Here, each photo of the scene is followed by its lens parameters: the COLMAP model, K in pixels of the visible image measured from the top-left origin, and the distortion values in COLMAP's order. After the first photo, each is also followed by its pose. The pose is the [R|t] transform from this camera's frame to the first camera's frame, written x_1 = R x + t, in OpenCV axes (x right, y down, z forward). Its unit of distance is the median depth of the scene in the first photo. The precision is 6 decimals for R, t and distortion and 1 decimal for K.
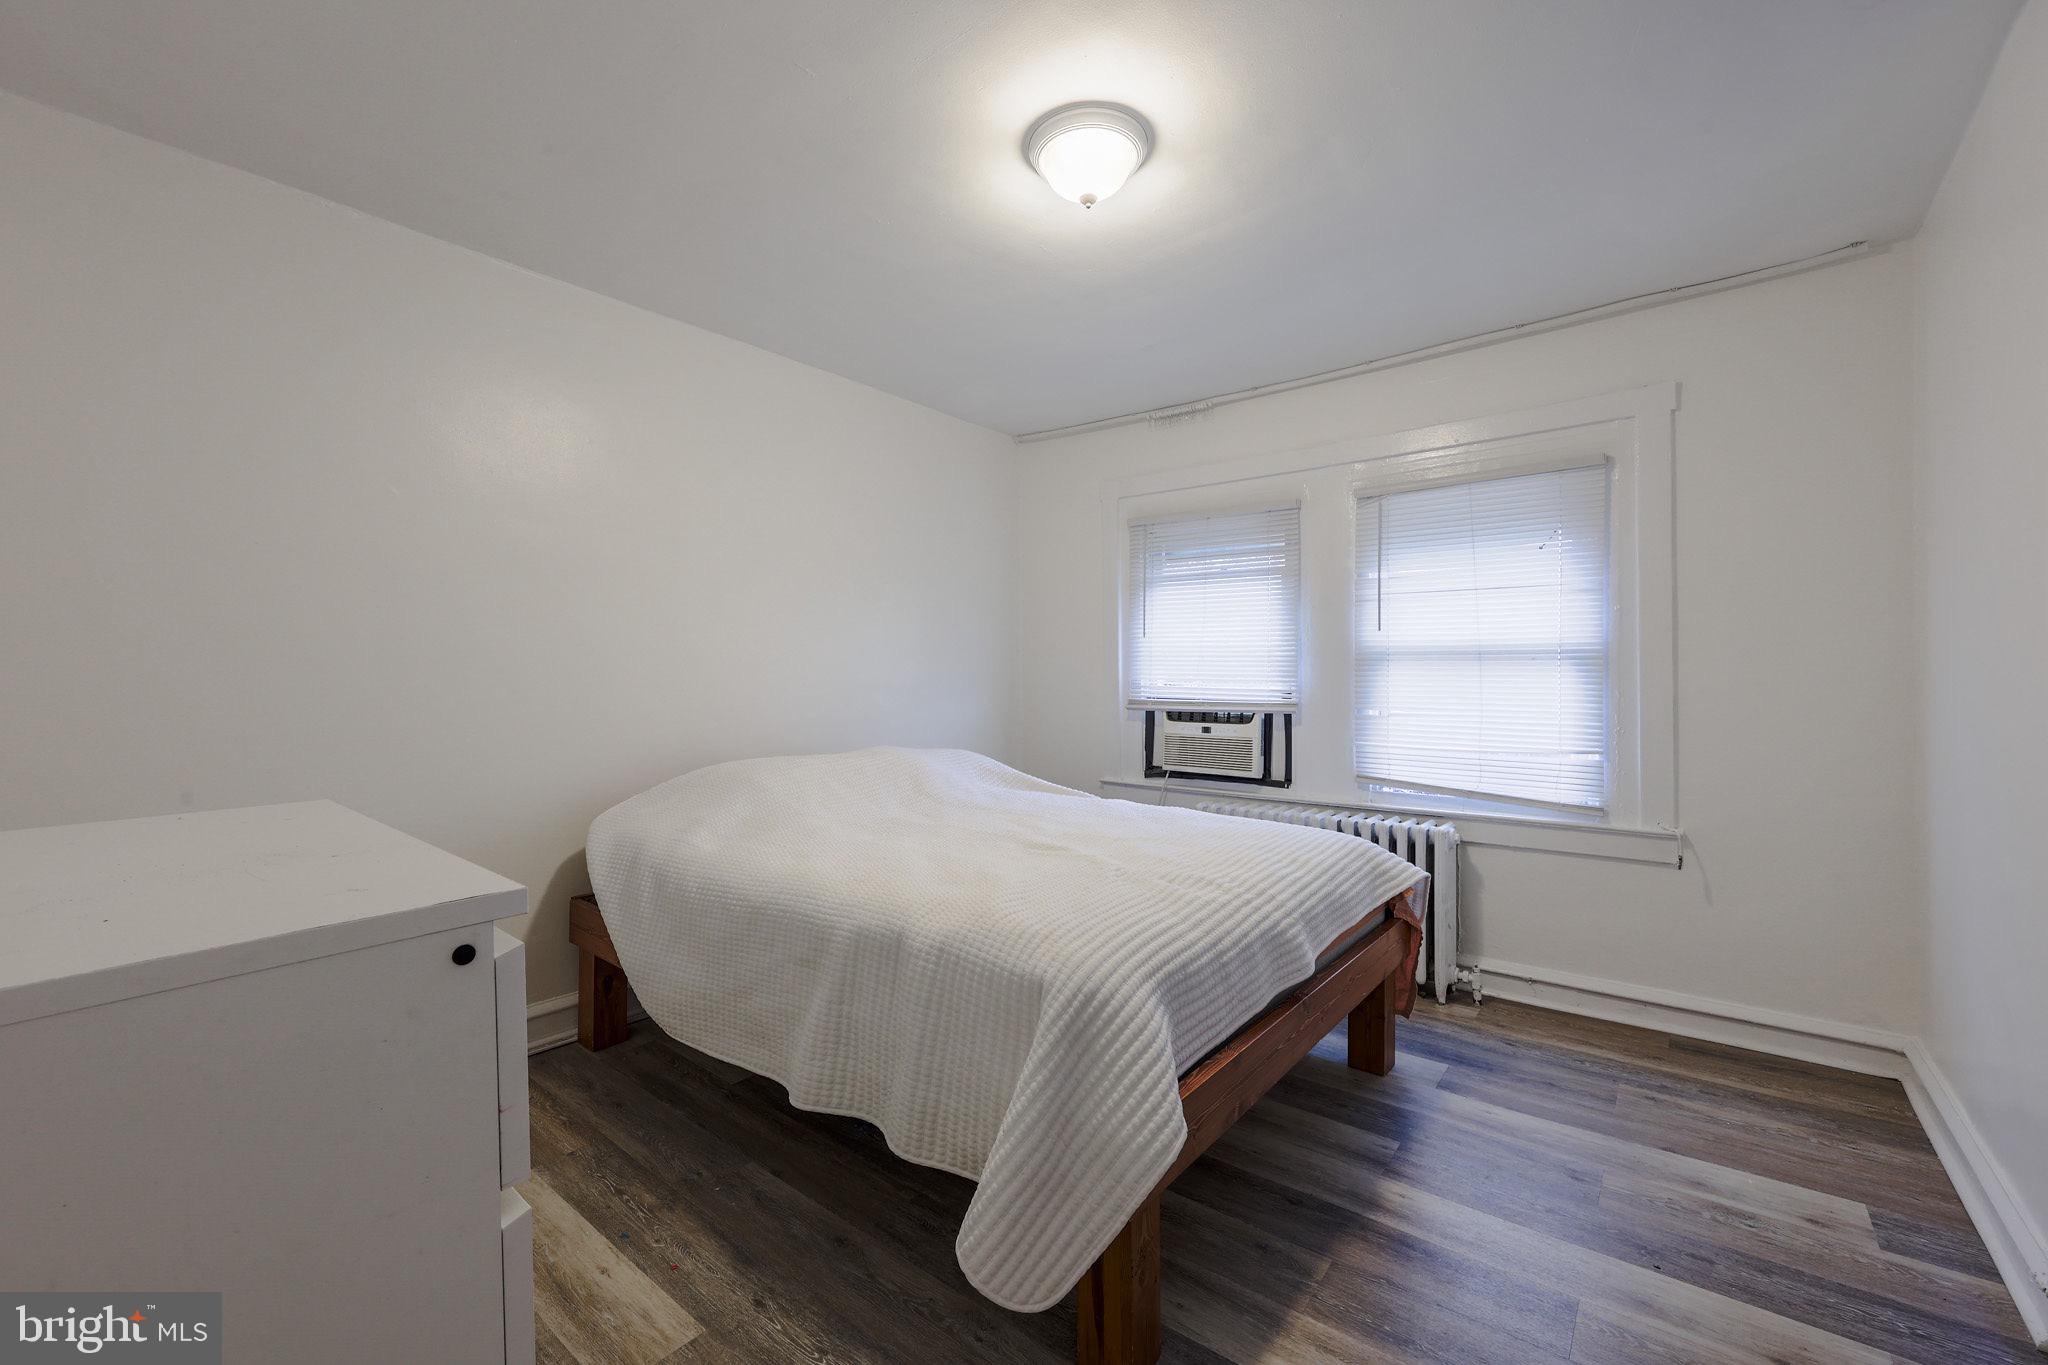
lens RADIAL K [[828.1, 0, 1009.0], [0, 828.1, 679.0], [0, 0, 1]] dist [0.000419, 0.000018]
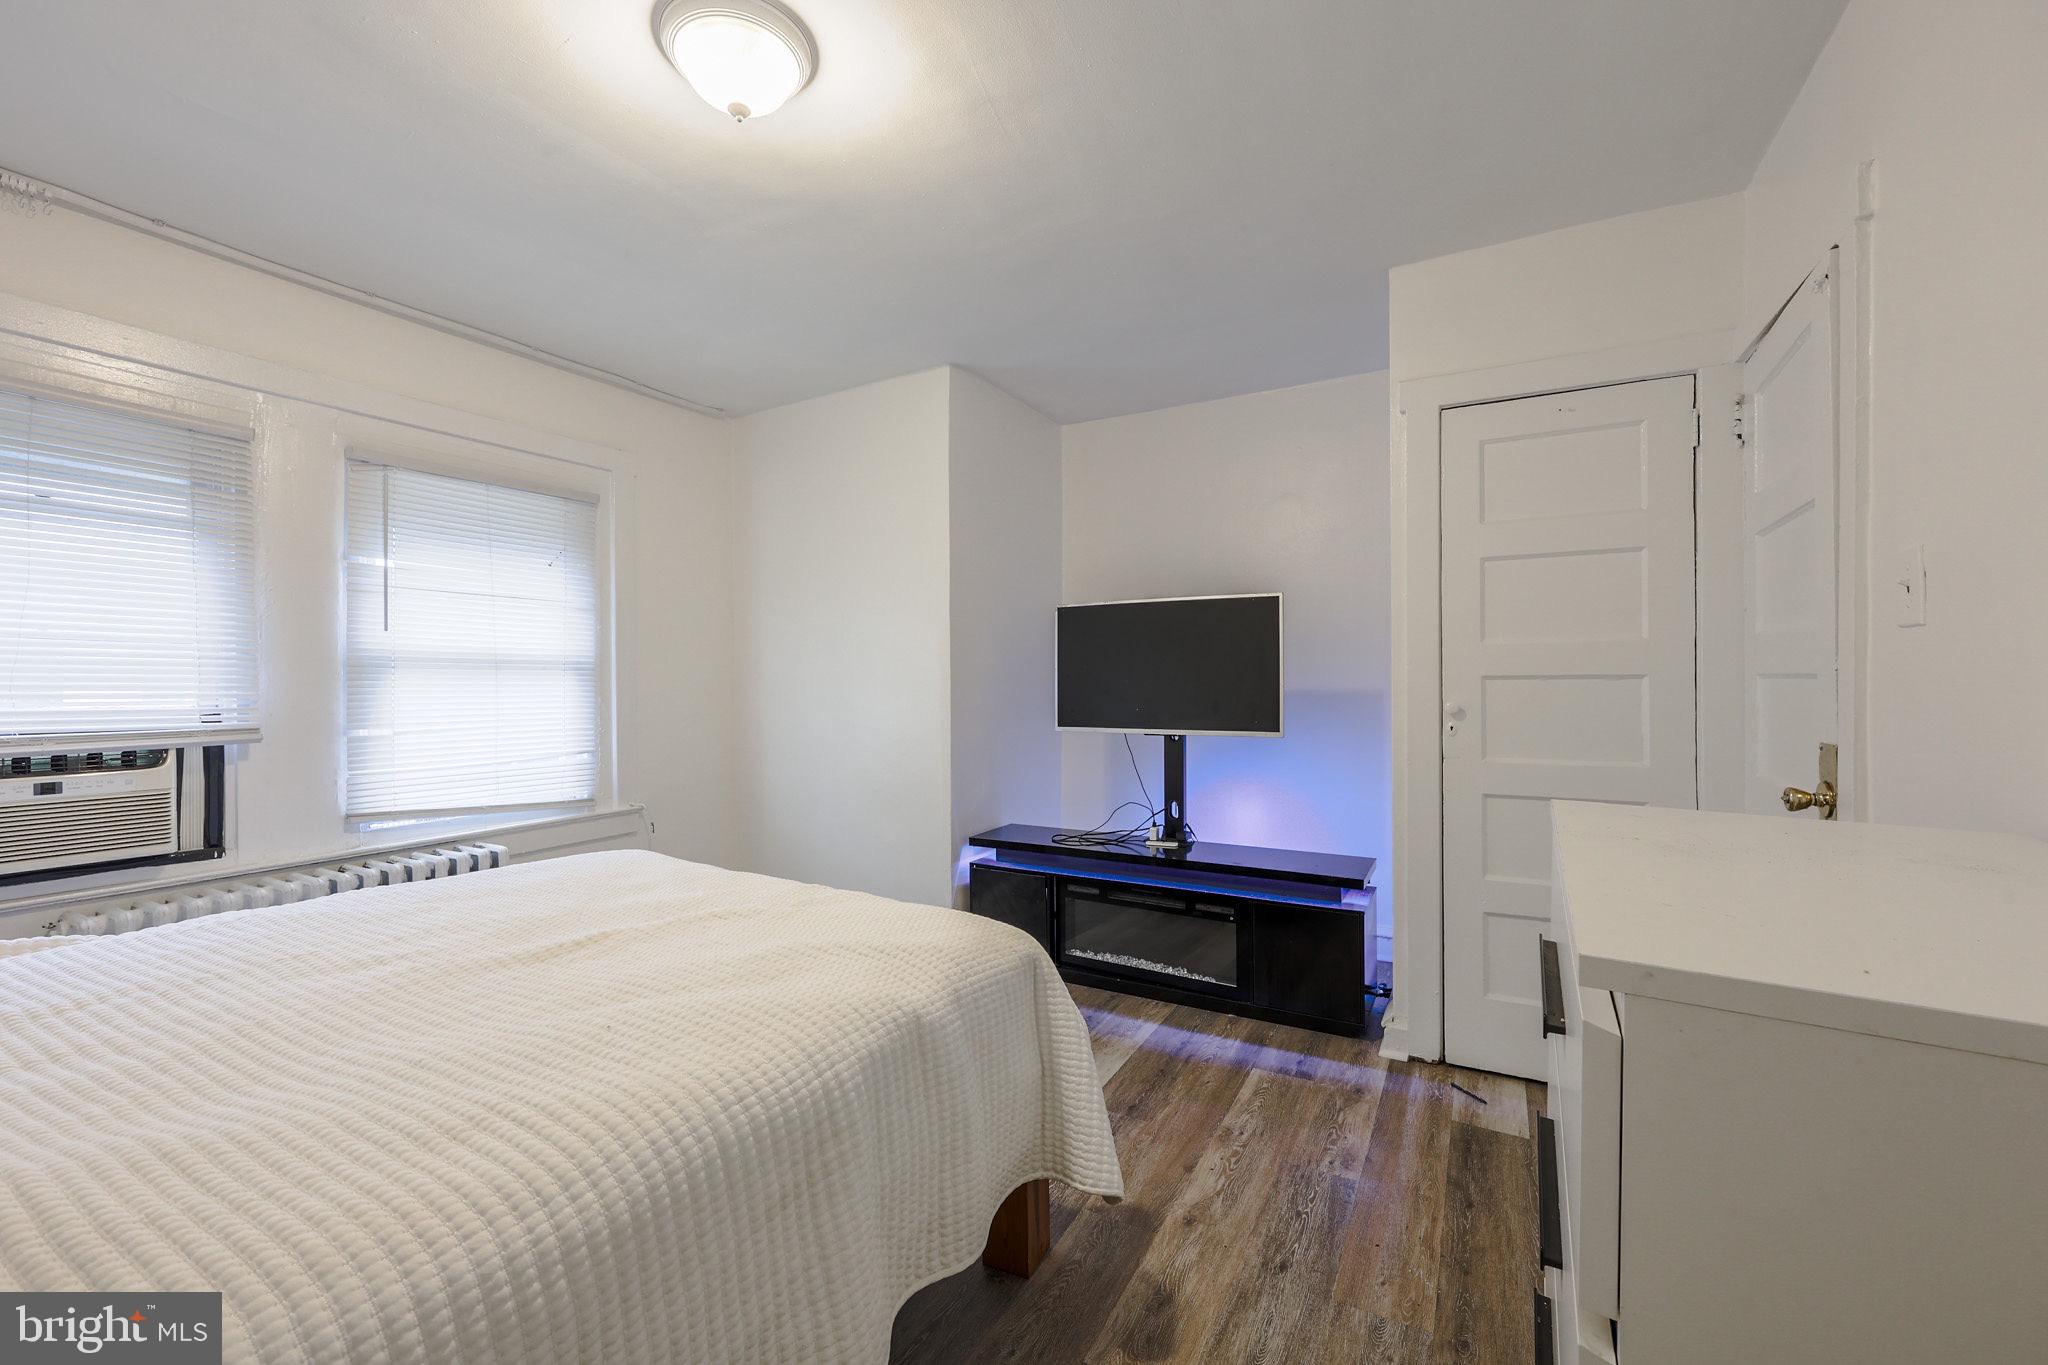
lens RADIAL K [[828.1, 0, 1009.0], [0, 828.1, 679.0], [0, 0, 1]] dist [0.000419, 0.000018]
pose [[-0.159821, 0.006896, 0.987122, -0.442193], [0.014931, 0.999878, -0.004567, 0.001858], [-0.987033, 0.014009, -0.159905, 0.514190]]
